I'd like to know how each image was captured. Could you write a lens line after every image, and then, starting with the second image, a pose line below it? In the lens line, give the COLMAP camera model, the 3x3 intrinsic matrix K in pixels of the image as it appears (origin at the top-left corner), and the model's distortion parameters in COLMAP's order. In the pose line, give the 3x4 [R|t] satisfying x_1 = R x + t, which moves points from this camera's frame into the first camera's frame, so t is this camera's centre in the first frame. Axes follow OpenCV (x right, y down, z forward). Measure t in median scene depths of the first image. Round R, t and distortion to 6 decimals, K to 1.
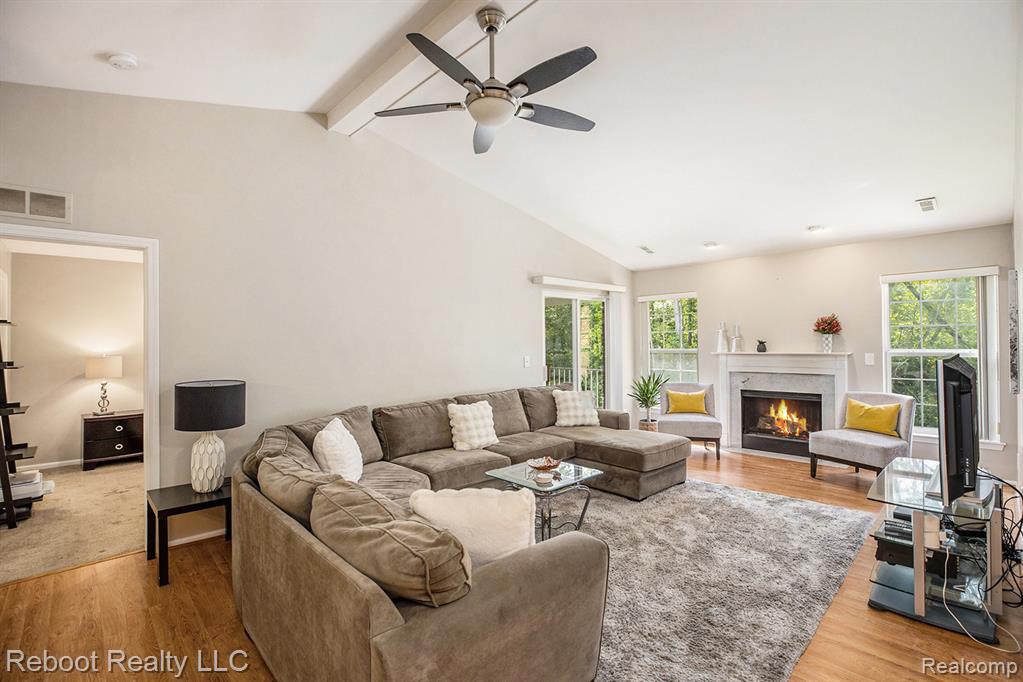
lens RADIAL K [[446.3, 0, 511.5], [0, 446.3, 341.0], [0, 0, 1]] dist [0.000510, 0.000103]
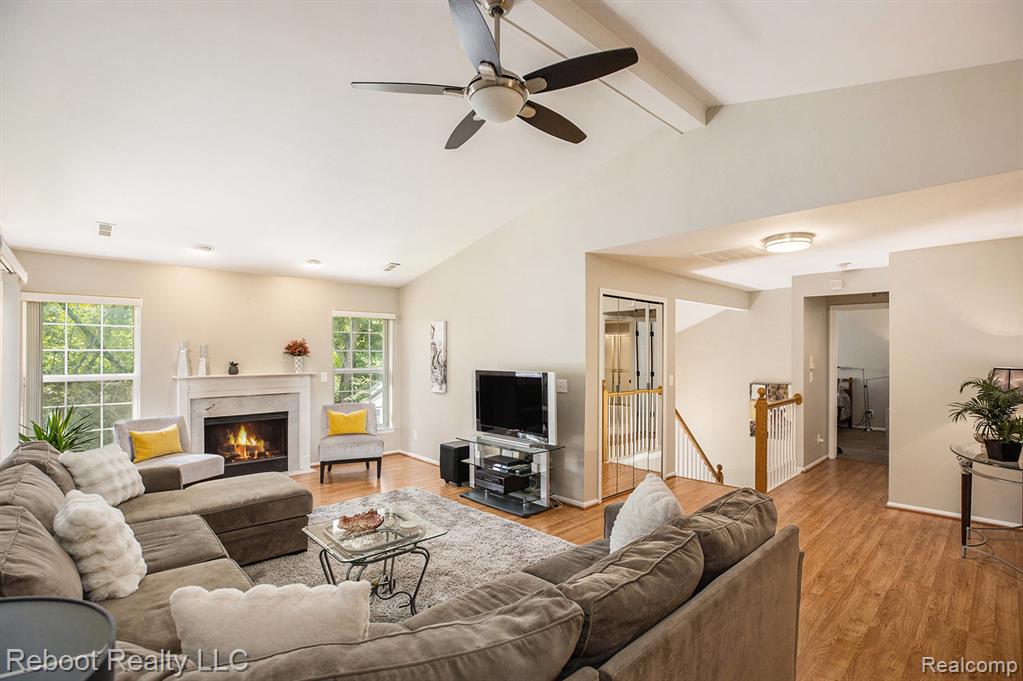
lens RADIAL K [[468.2, 0, 511.5], [0, 468.2, 340.5], [0, 0, 1]] dist [-0.002413, -0.000499]
pose [[0.043233, 0.046872, 0.997965, -0.386288], [0.008998, 0.998840, -0.047303, 0.004160], [-0.999024, 0.011025, 0.042761, 0.378127]]
